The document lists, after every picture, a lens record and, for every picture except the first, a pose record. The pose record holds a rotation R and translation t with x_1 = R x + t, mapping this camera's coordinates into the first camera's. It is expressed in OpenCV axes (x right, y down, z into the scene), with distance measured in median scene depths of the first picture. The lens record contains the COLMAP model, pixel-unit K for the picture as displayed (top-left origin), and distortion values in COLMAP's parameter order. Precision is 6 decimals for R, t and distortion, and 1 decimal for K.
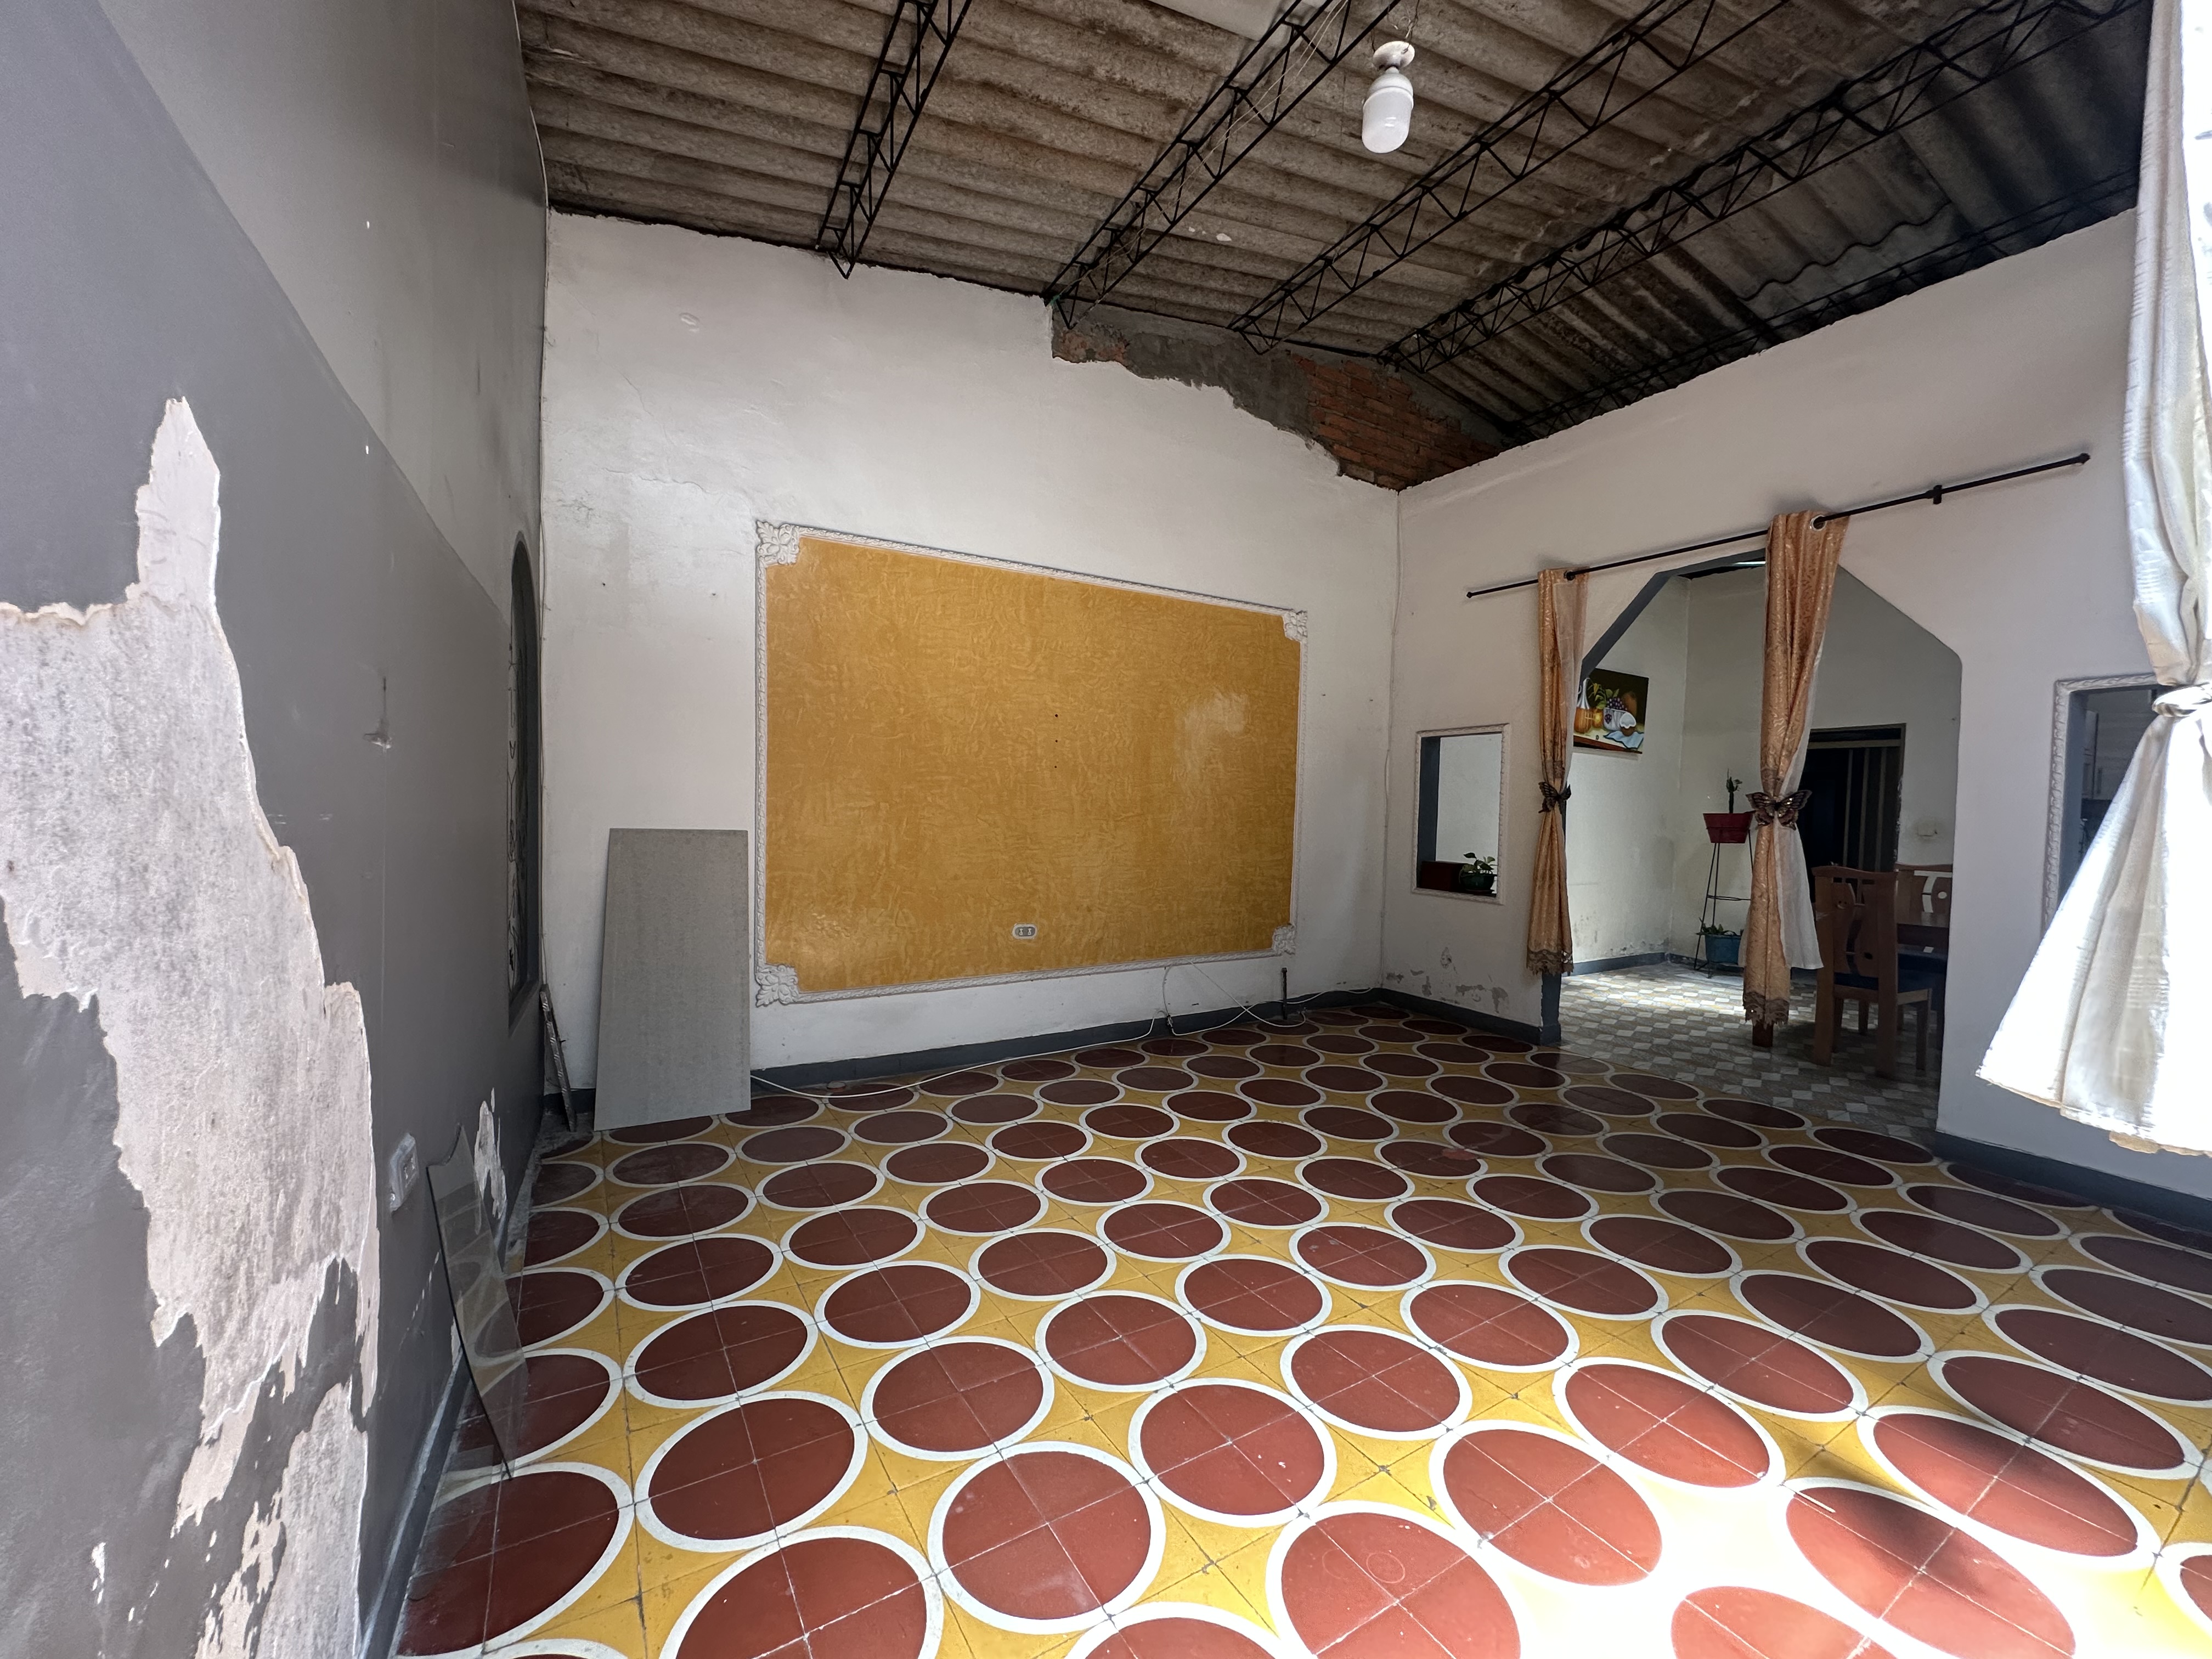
lens RADIAL K [[886.9, 0, 1111.7], [0, 886.9, 834.2], [0, 0, 1]] dist [-0.001458, 0.000322]
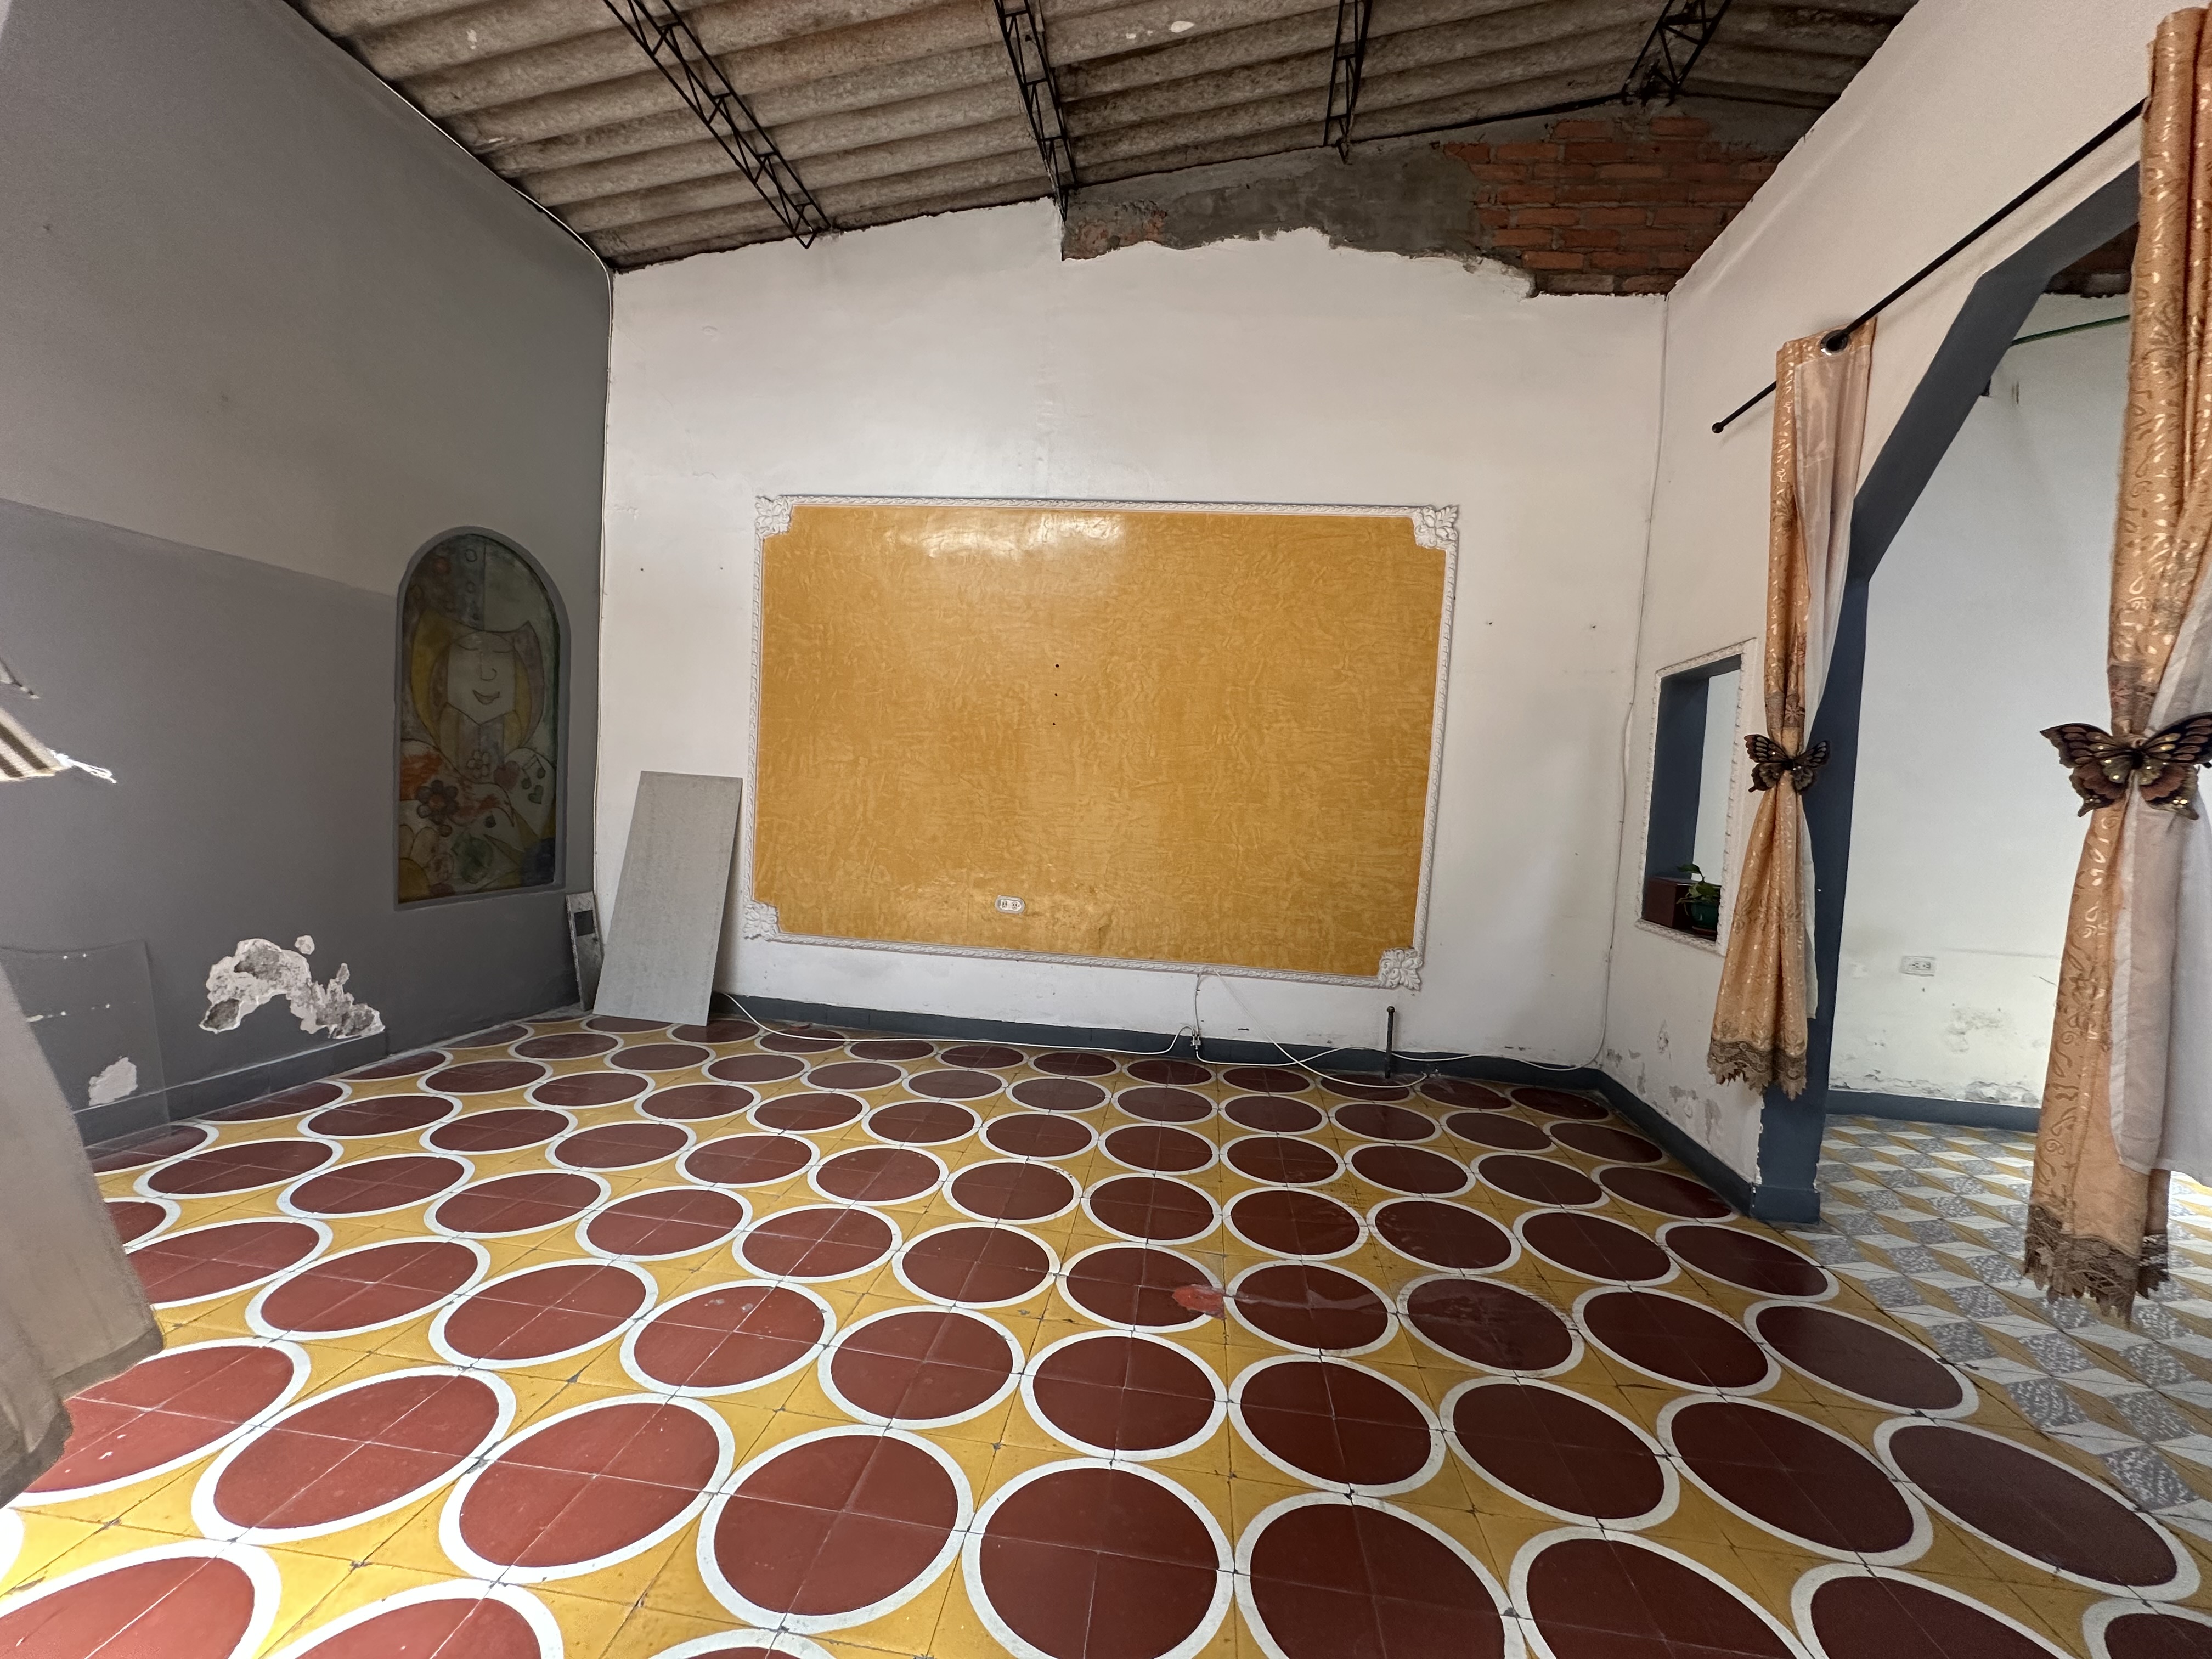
lens RADIAL K [[886.9, 0, 1111.7], [0, 886.9, 834.2], [0, 0, 1]] dist [-0.001458, 0.000322]
pose [[0.787130, 0.053800, -0.614437, 0.551345], [-0.062299, 0.998029, 0.007580, 0.024440], [0.613633, 0.032312, 0.788930, 0.352820]]
